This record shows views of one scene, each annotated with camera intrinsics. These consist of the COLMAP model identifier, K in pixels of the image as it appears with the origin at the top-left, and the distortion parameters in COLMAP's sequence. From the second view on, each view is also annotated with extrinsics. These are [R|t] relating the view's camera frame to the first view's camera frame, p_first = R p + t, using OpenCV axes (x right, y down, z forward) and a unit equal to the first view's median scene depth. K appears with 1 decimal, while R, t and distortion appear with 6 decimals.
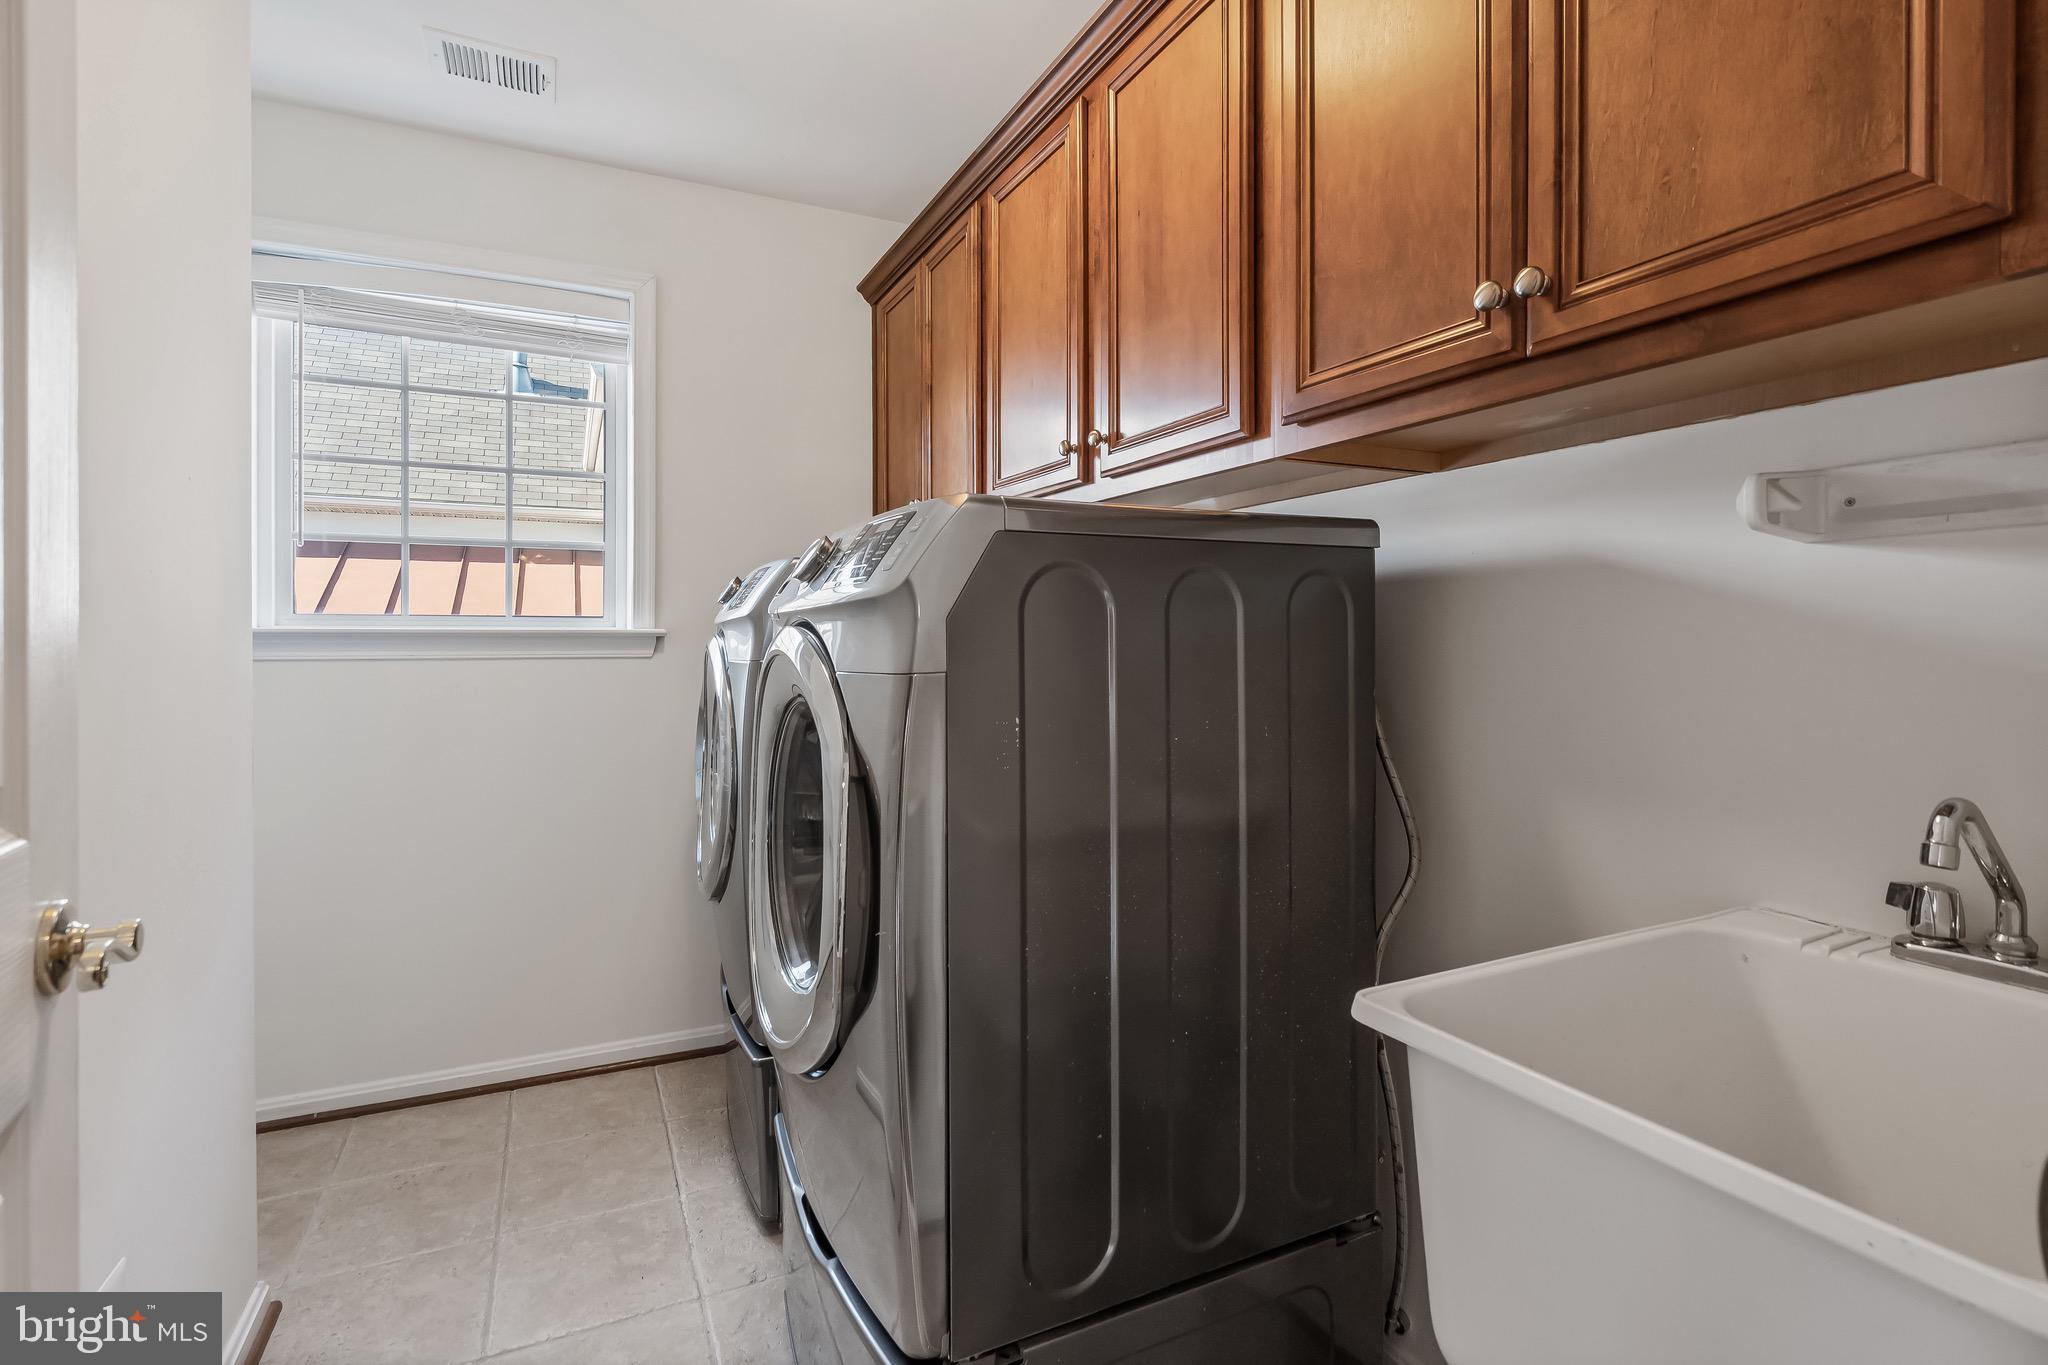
lens RADIAL K [[983.5, 0, 1031.0], [0, 983.5, 676.1], [0, 0, 1]] dist [-0.003500, -0.000493]
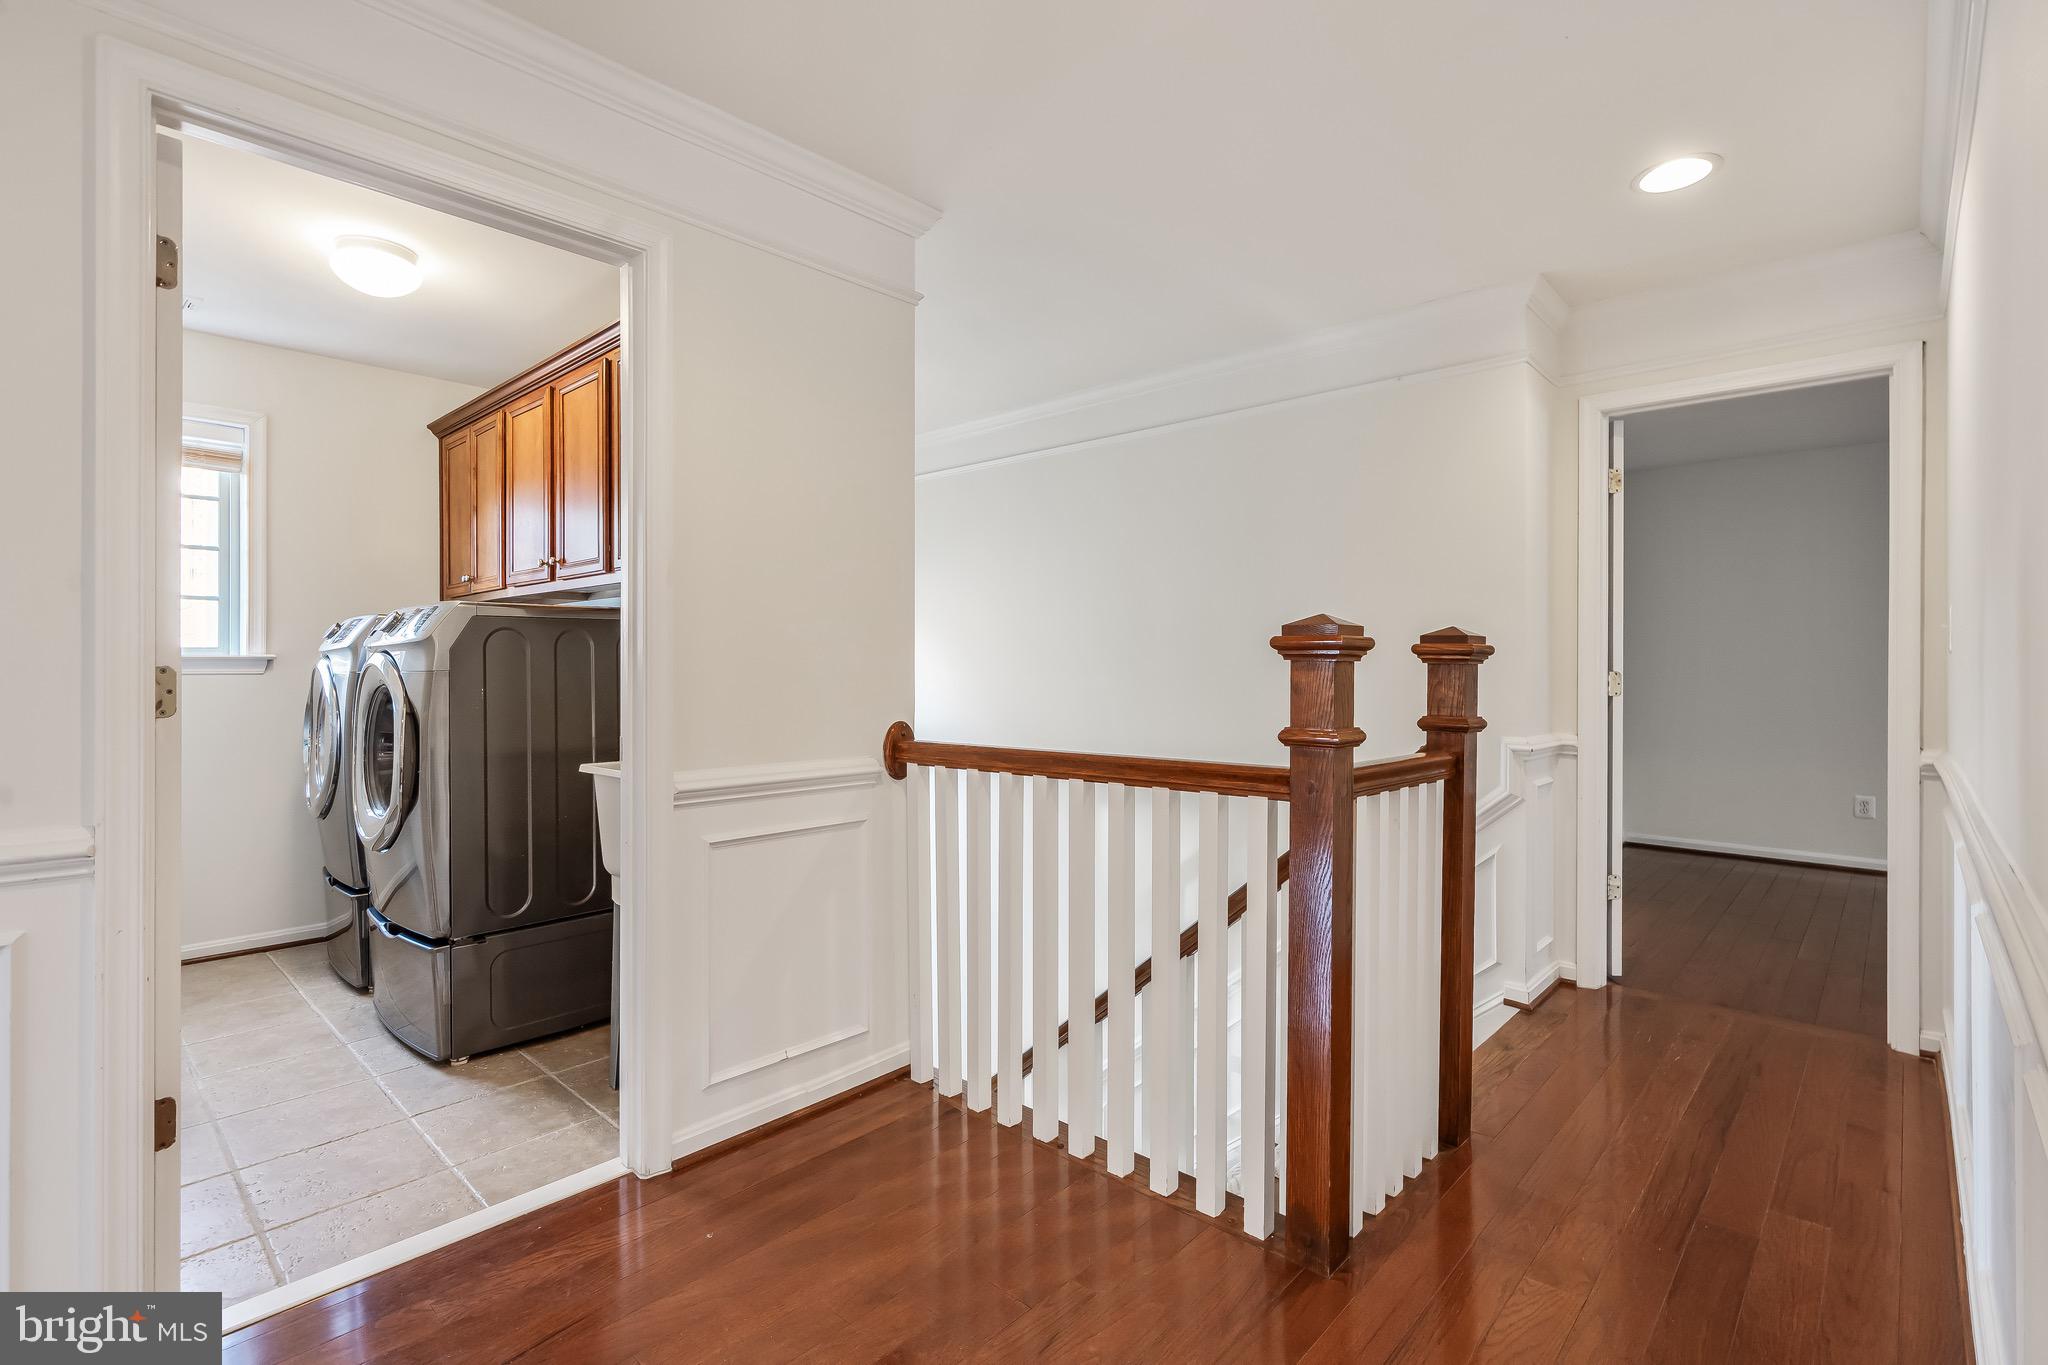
lens RADIAL K [[944.2, 0, 1024.0], [0, 944.2, 682.5], [0, 0, 1]] dist [-0.004103, -0.000042]
pose [[0.932990, -0.006133, 0.359849, 0.241877], [0.014087, 0.999711, -0.019488, 0.054049], [-0.359625, 0.023251, 0.932807, -1.039787]]
